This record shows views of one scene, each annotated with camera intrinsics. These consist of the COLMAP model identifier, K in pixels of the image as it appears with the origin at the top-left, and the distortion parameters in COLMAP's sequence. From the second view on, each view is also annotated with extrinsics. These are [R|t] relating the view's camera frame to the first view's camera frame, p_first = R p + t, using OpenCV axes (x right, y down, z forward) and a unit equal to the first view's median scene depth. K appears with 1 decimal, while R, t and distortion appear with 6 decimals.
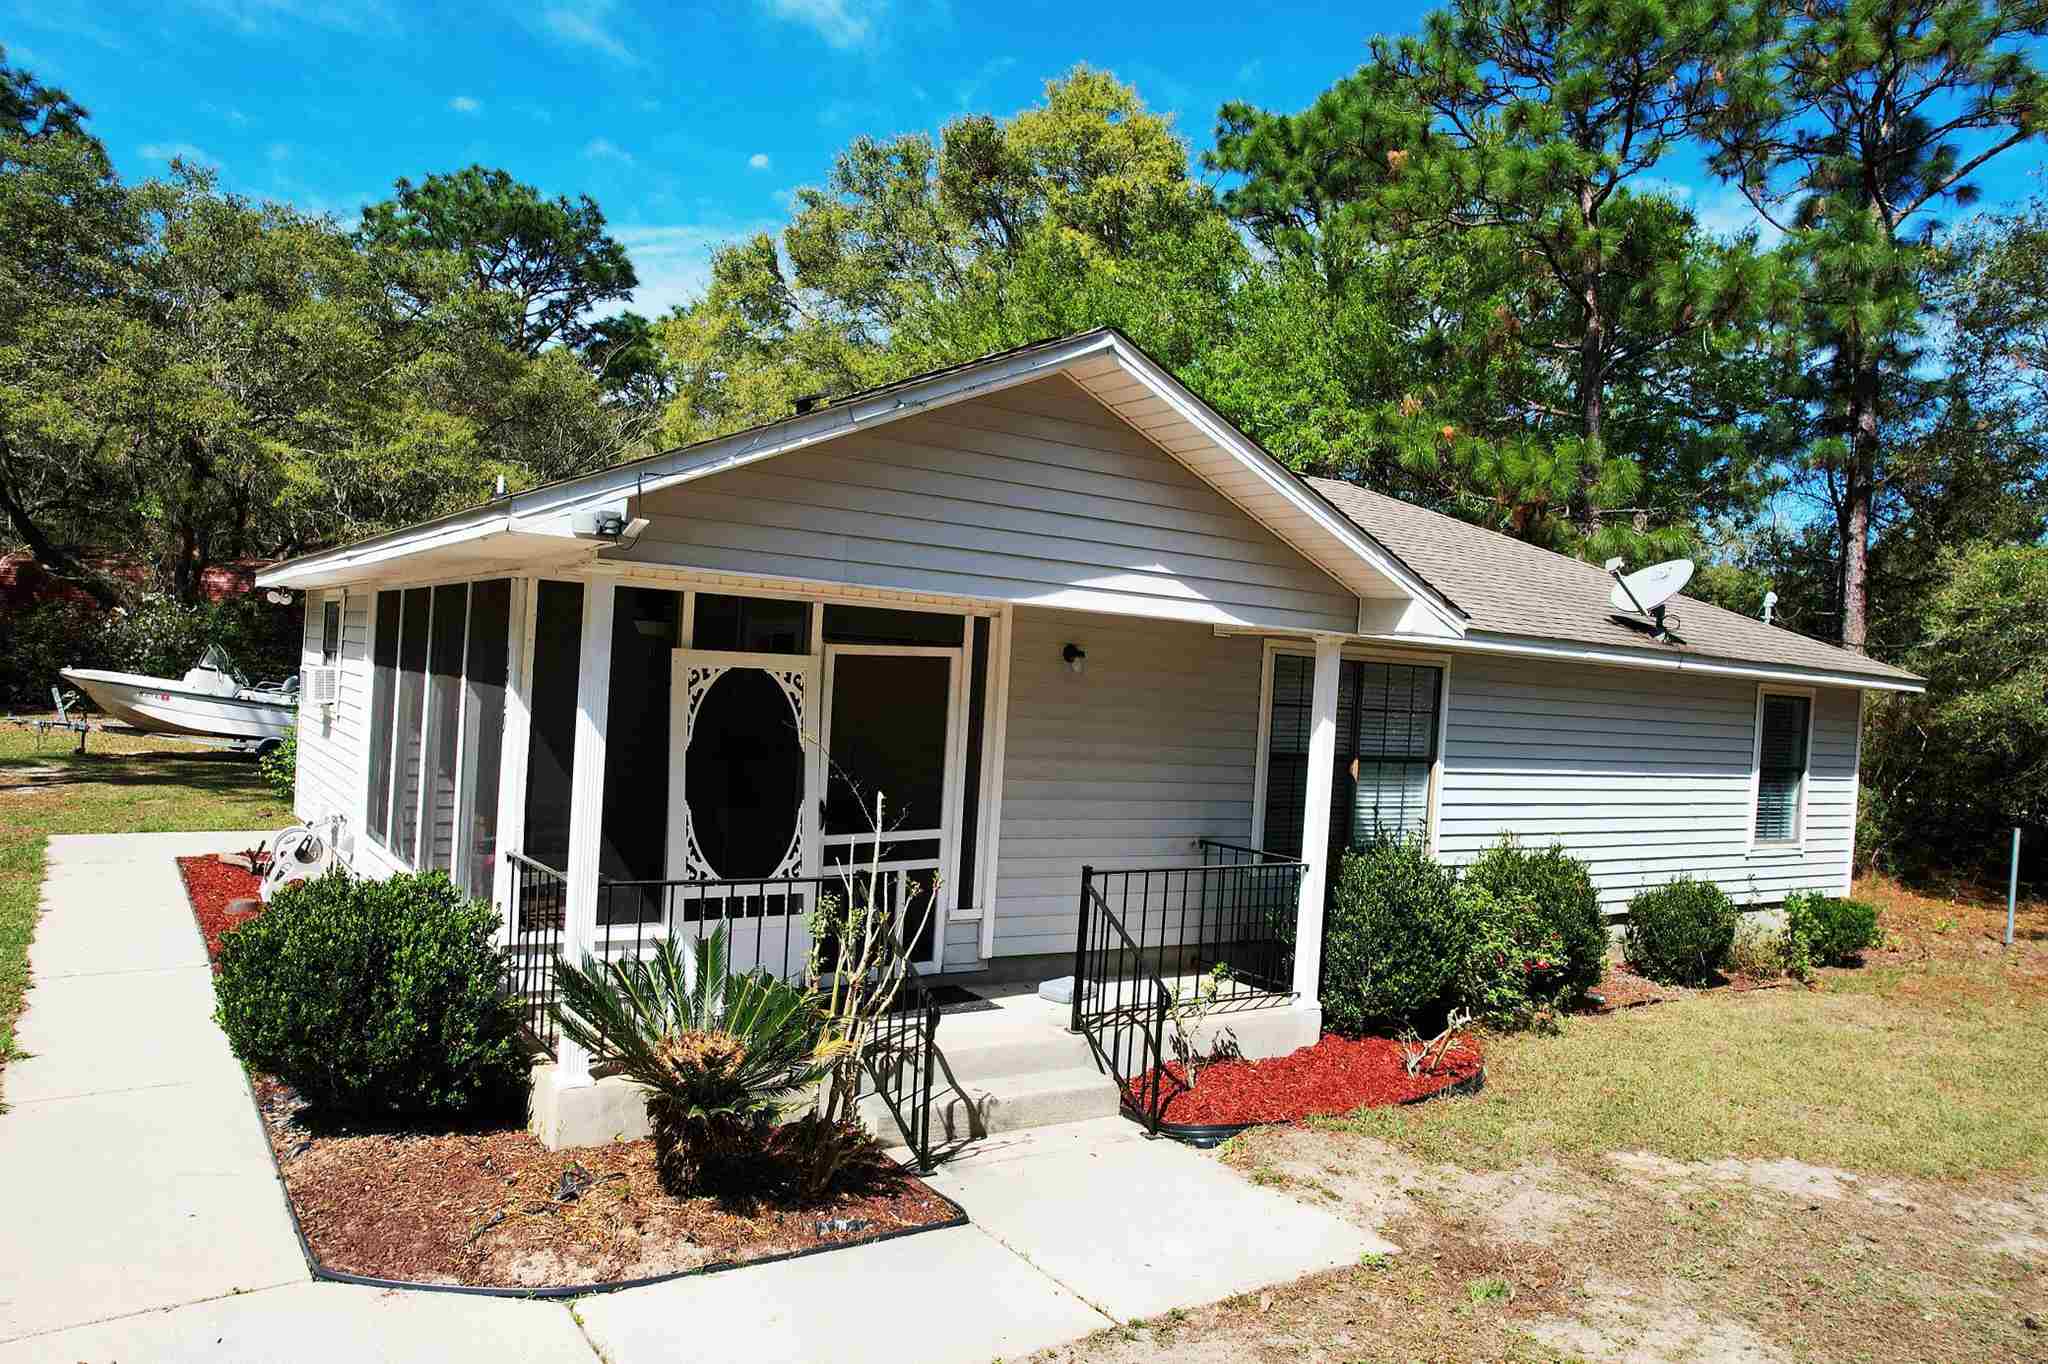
lens RADIAL K [[1368.7, 0, 1021.5], [0, 1368.7, 682.4], [0, 0, 1]] dist [-0.021014, 0.012590]
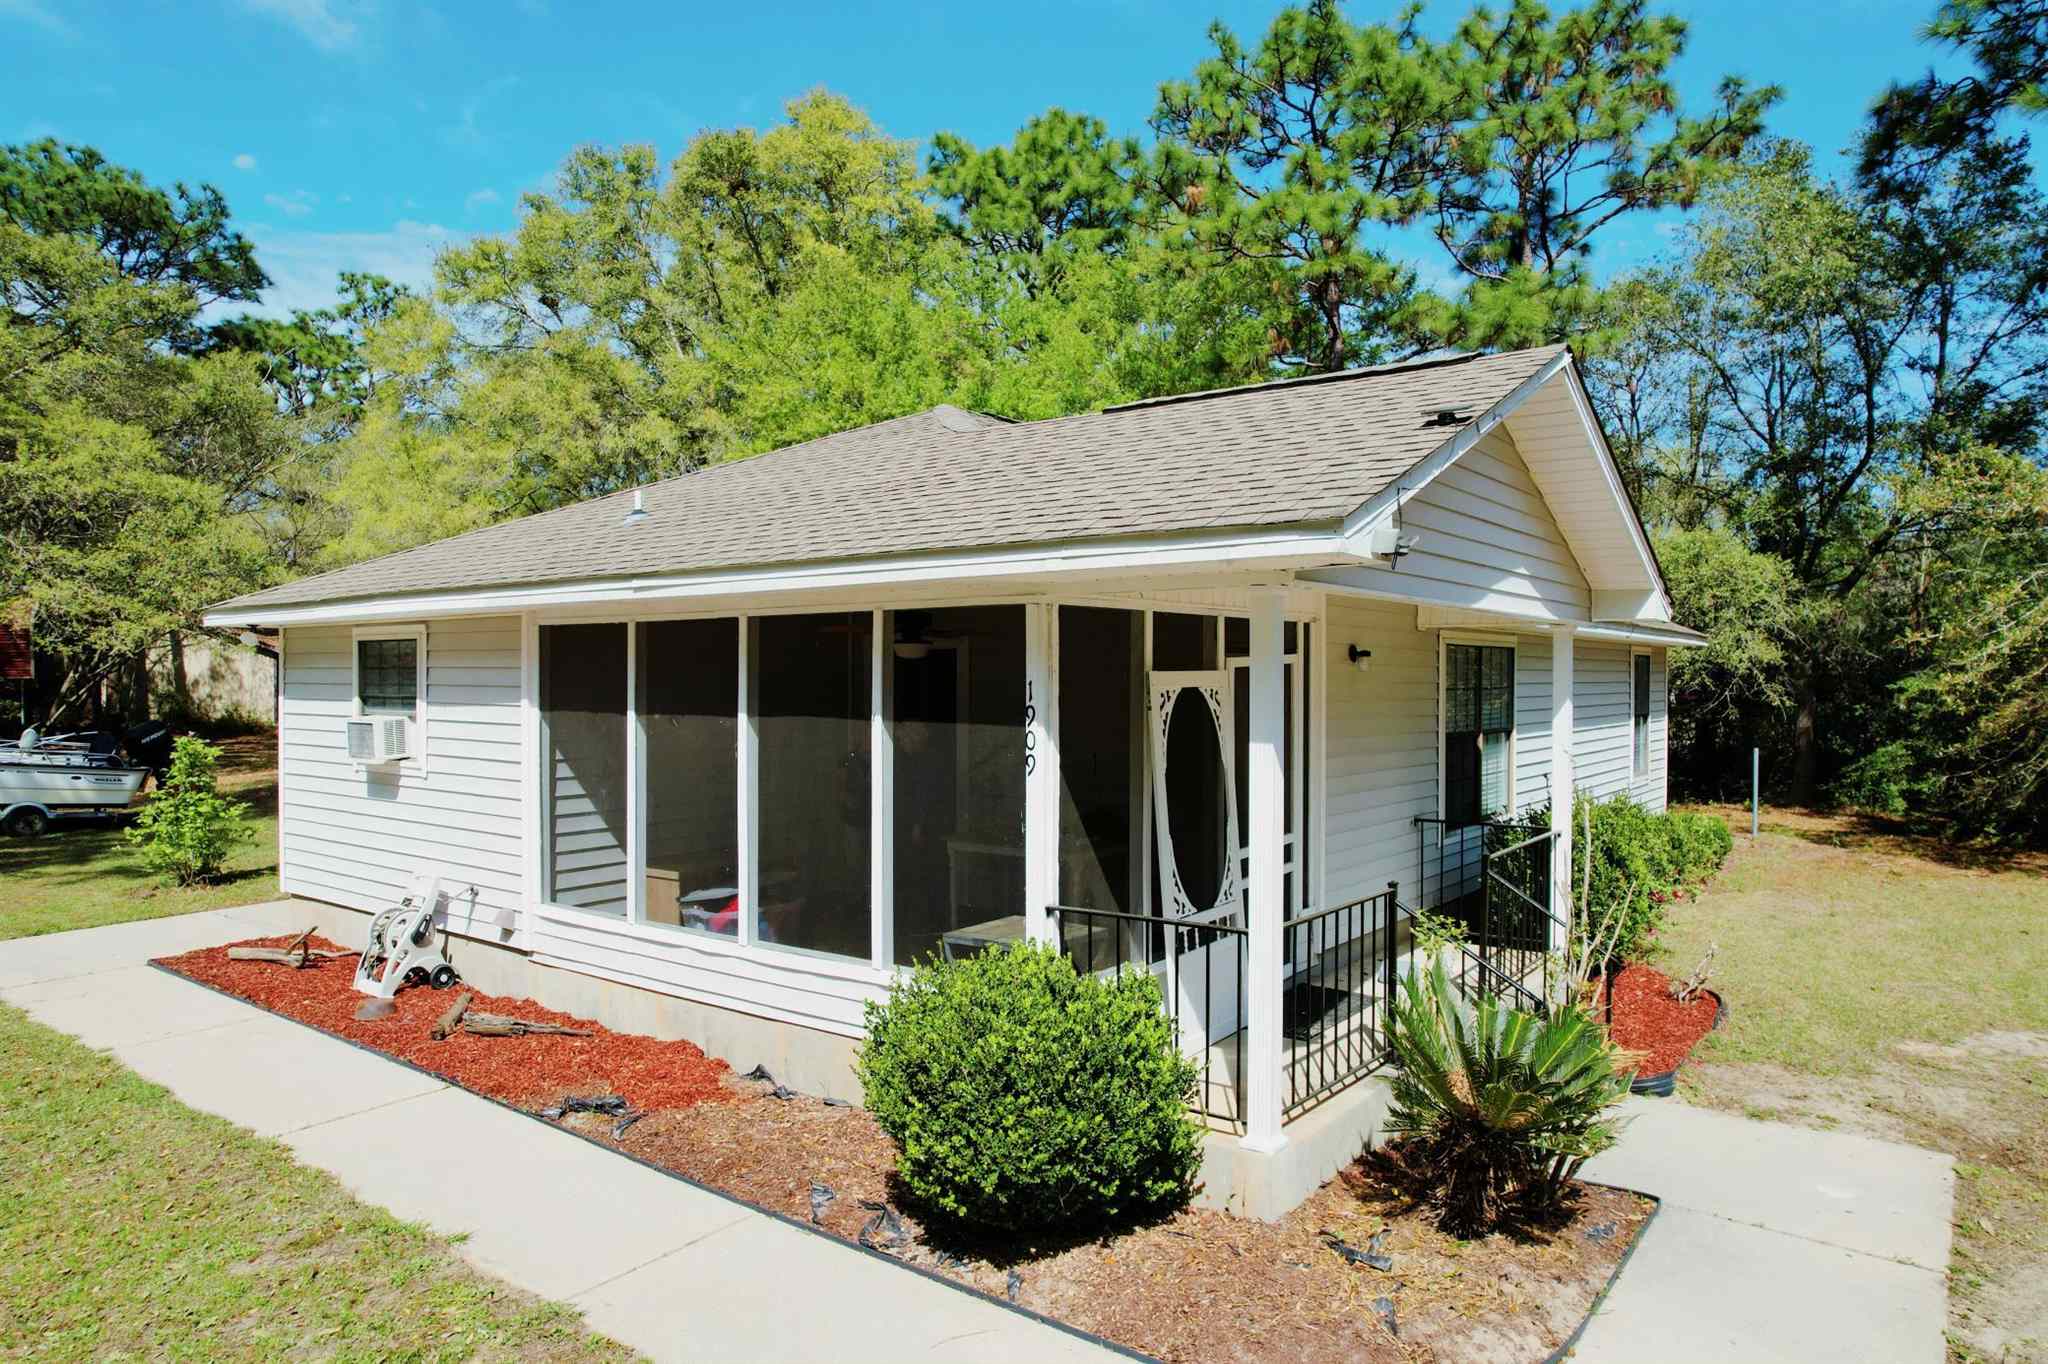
lens RADIAL K [[1262.0, 0, 1029.1], [0, 1262.0, 686.8], [0, 0, 1]] dist [-0.035070, 0.017051]
pose [[0.946746, -0.063899, 0.315578, -0.202336], [0.059868, 0.997954, 0.022462, -0.012897], [-0.316367, -0.002373, 0.948634, 0.066451]]
